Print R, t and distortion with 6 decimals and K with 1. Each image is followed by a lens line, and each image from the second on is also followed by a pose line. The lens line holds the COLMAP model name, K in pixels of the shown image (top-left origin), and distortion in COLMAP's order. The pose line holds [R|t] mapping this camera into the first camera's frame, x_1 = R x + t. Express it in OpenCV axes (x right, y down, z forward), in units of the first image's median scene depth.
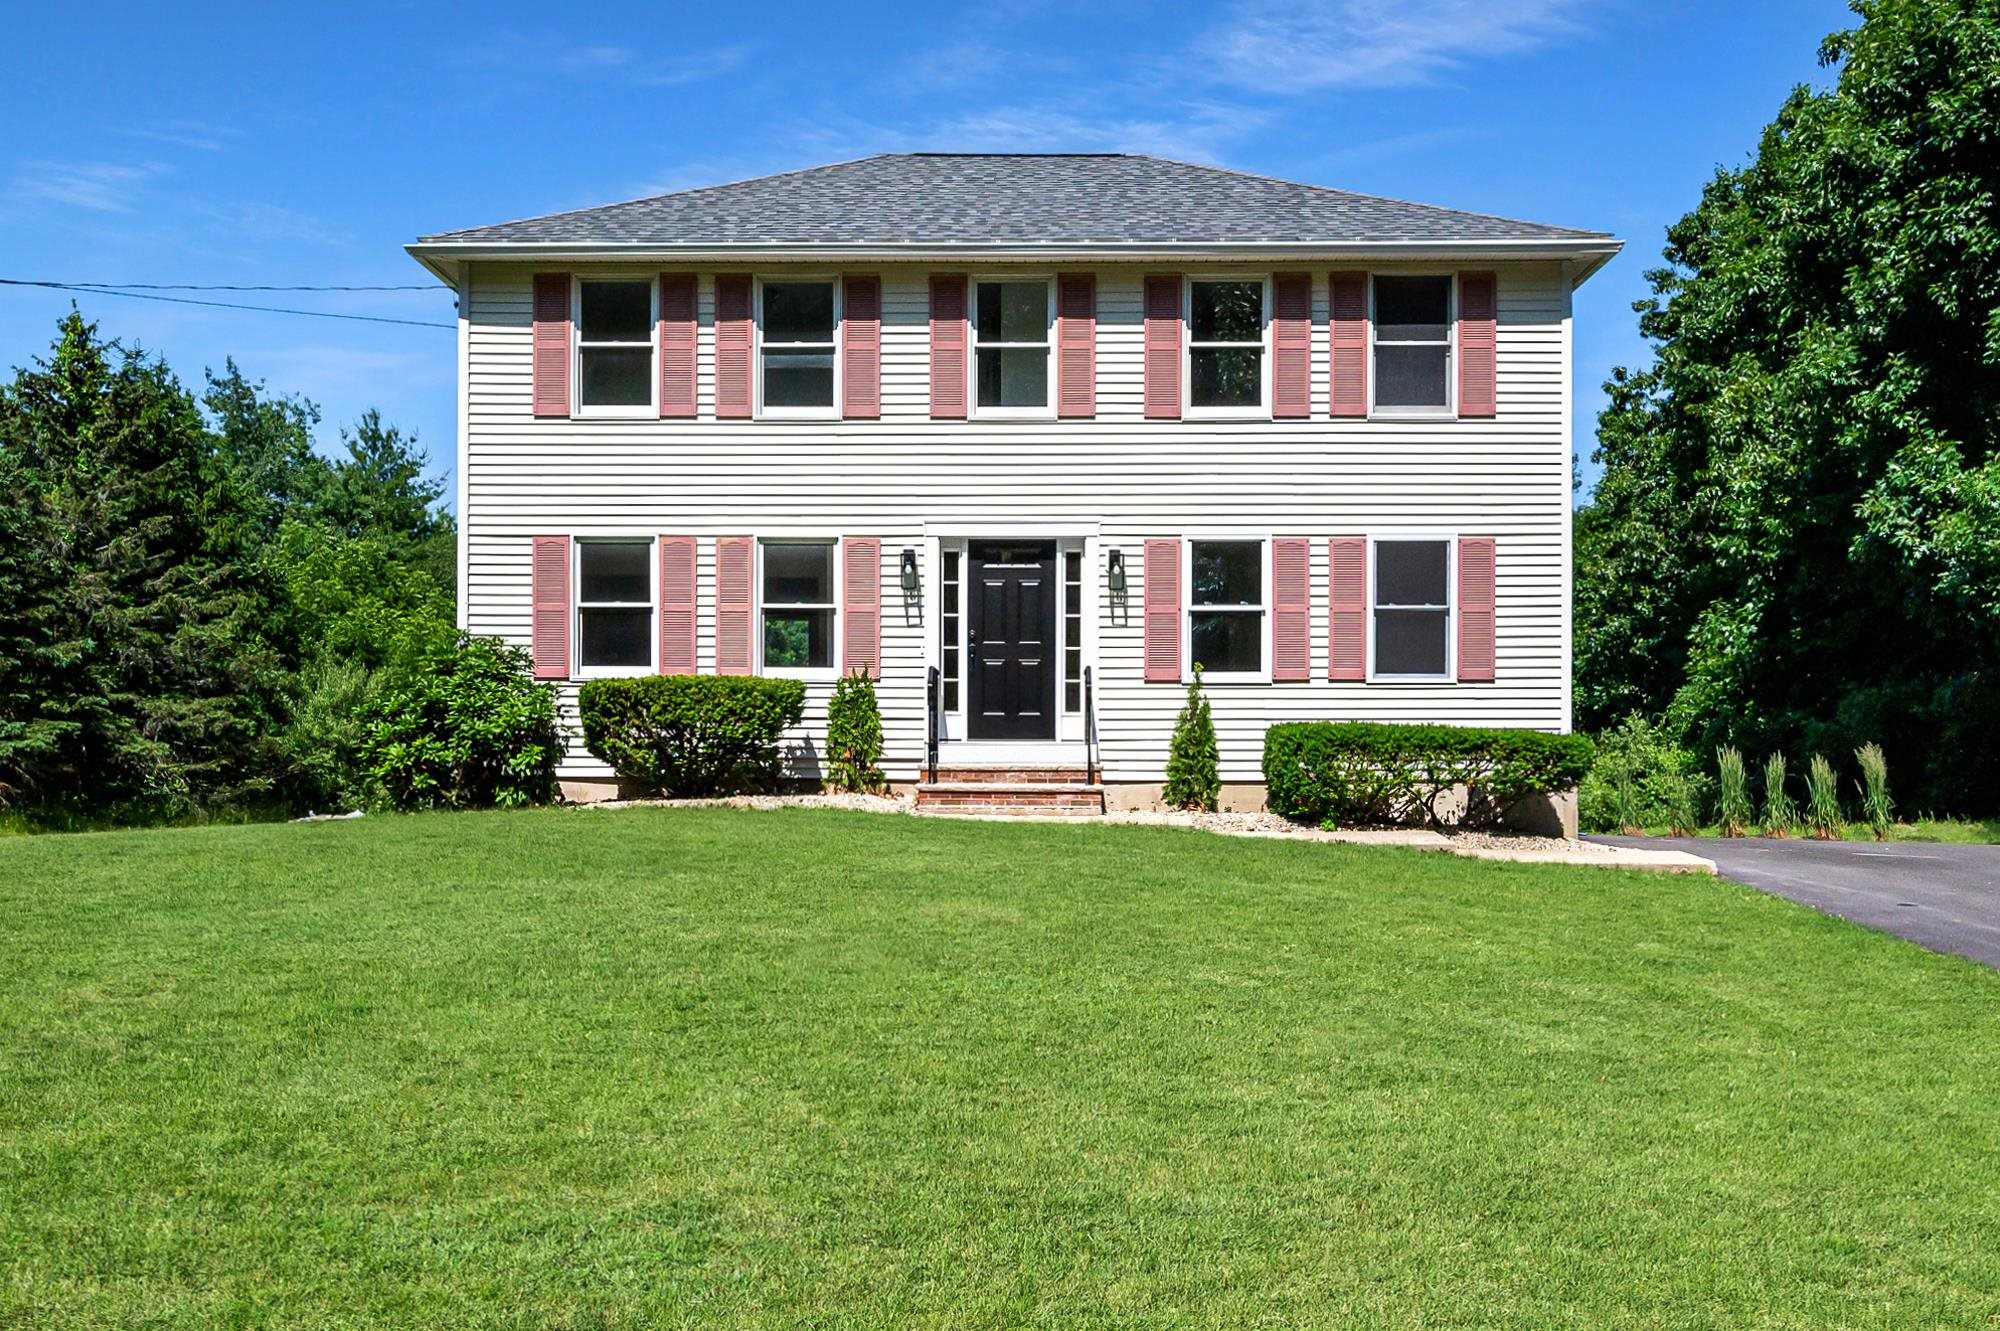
lens RADIAL K [[1224.2, 0, 1000.0], [0, 1224.2, 731.1], [0, 0, 1]] dist [0.004027, 0.000069]
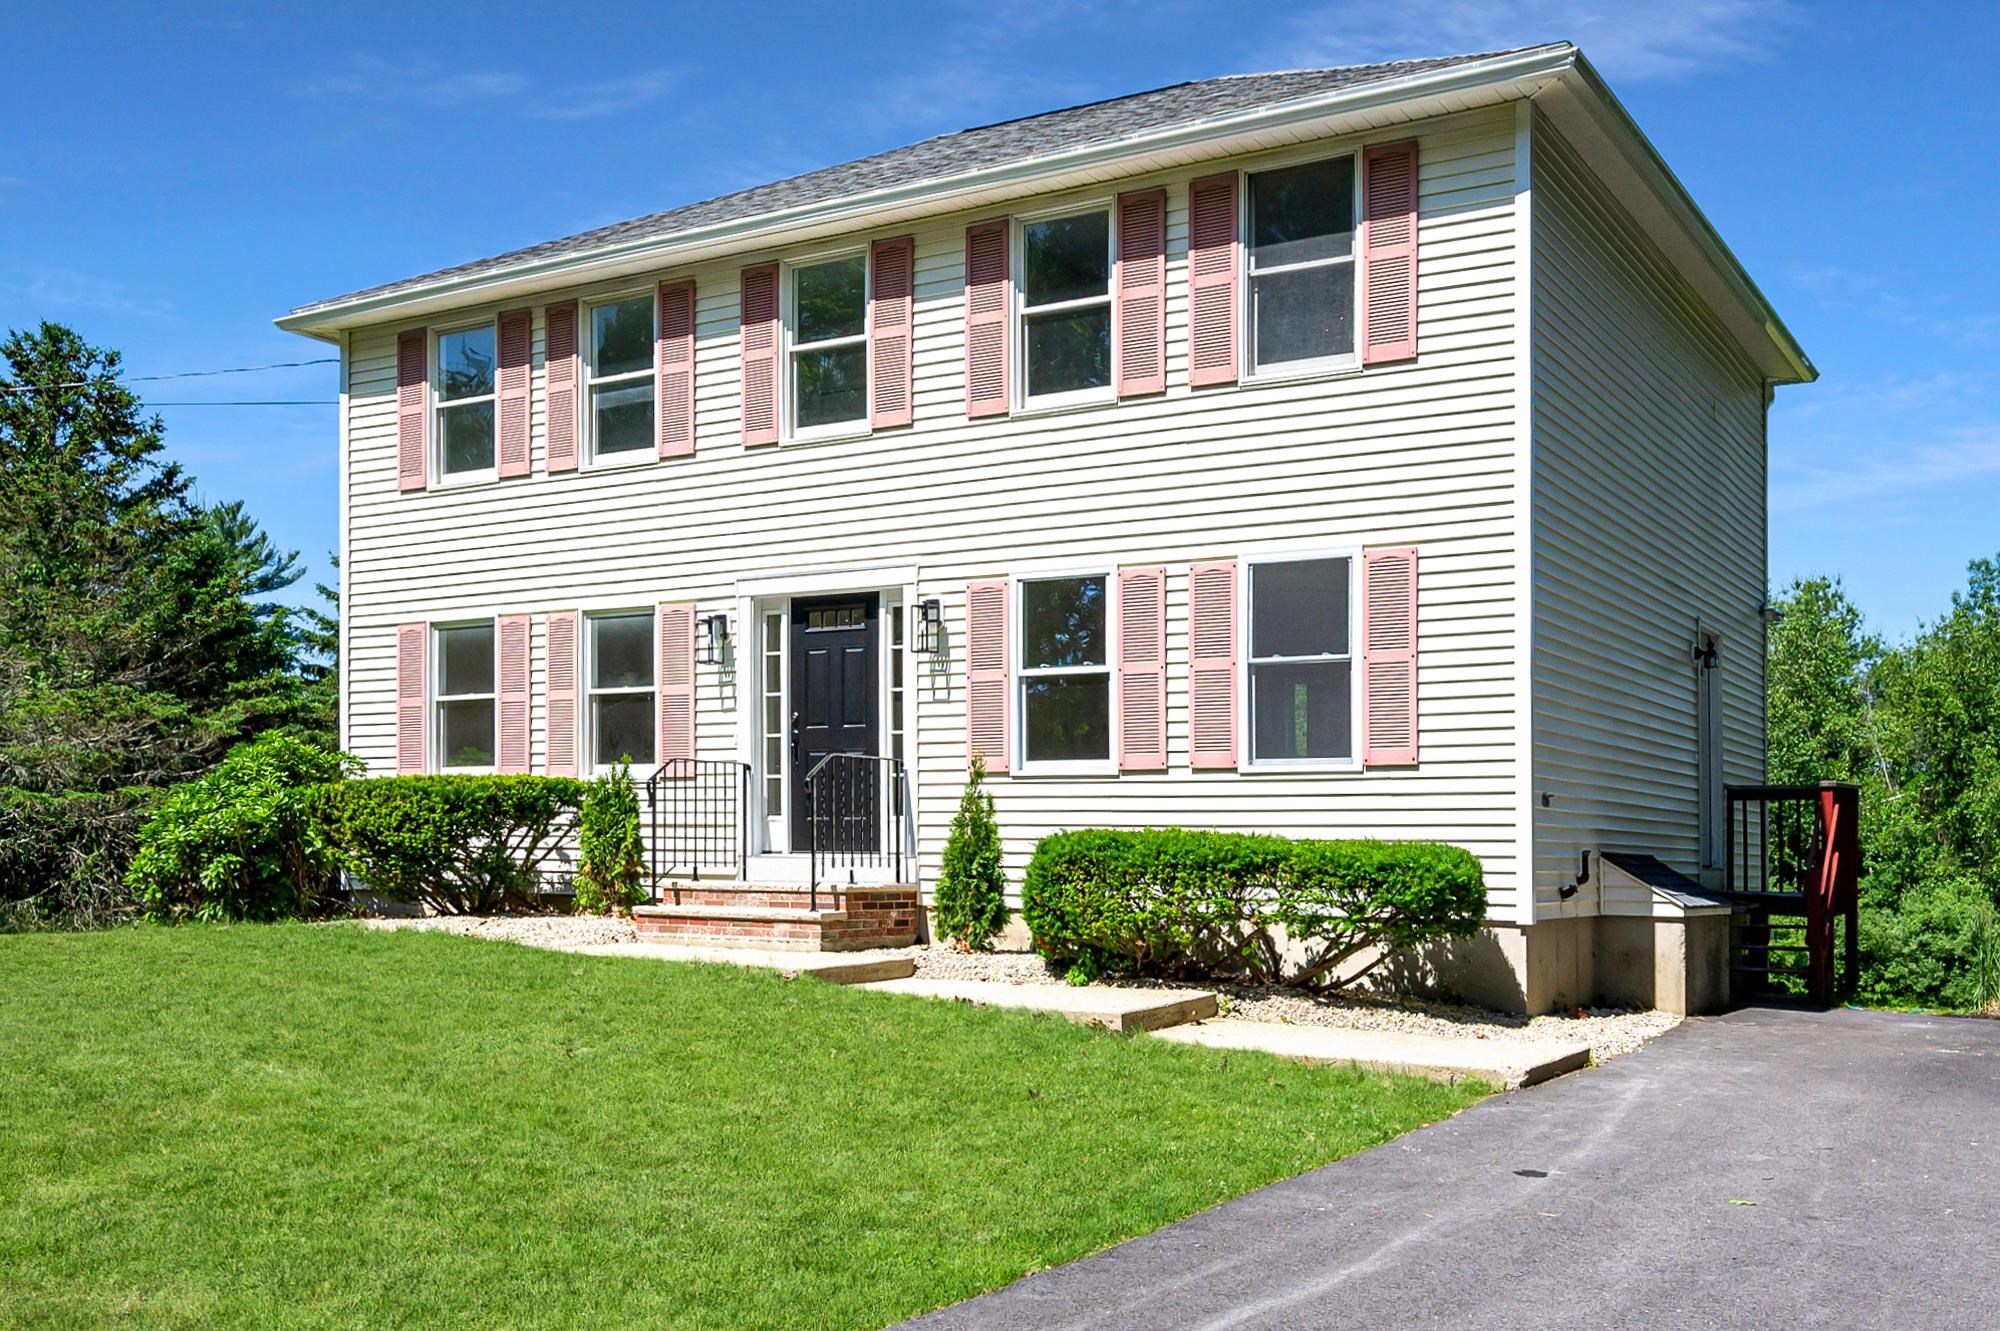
lens RADIAL K [[1950.7, 0, 999.5], [0, 1950.7, 836.0], [0, 0, 1]] dist [-0.007150, 0.007069]
pose [[0.854707, 0.001926, -0.519107, 0.744741], [-0.002815, 0.999996, -0.000925, -0.002472], [0.519103, 0.002252, 0.854709, 0.000926]]
